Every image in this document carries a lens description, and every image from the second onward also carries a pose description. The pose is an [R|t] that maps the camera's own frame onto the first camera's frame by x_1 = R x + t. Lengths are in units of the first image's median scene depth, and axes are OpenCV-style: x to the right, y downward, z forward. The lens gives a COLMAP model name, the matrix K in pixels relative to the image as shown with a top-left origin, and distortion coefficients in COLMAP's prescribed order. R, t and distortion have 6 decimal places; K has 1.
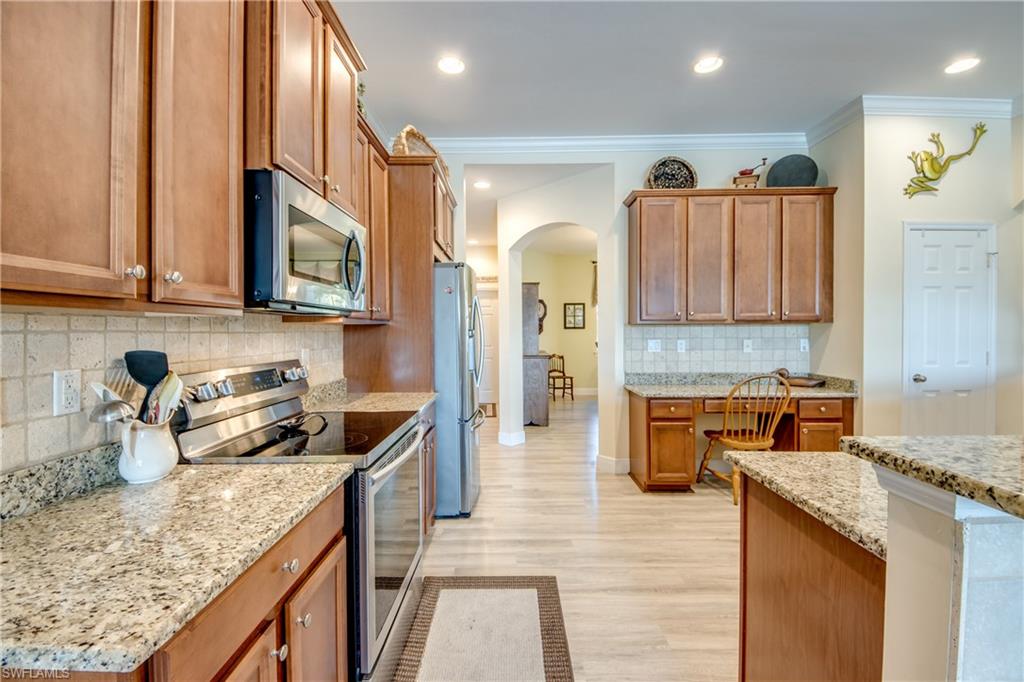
lens RADIAL K [[432.0, 0, 509.5], [0, 432.0, 334.1], [0, 0, 1]] dist [0.025356, -0.019920]
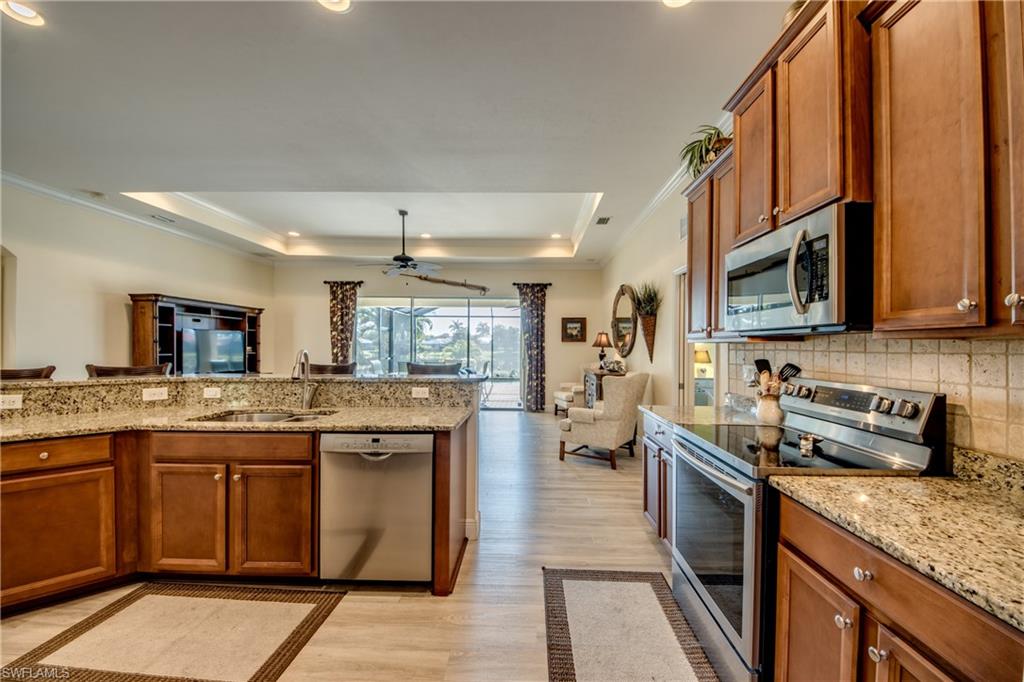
lens RADIAL K [[383.0, 0, 517.0], [0, 383.0, 343.6], [0, 0, 1]] dist [0.043786, -0.027986]
pose [[-0.999706, -0.002878, 0.024077, 0.102495], [-0.002867, 0.999996, 0.000502, -0.012141], [-0.024078, 0.000433, -0.999710, 1.051437]]
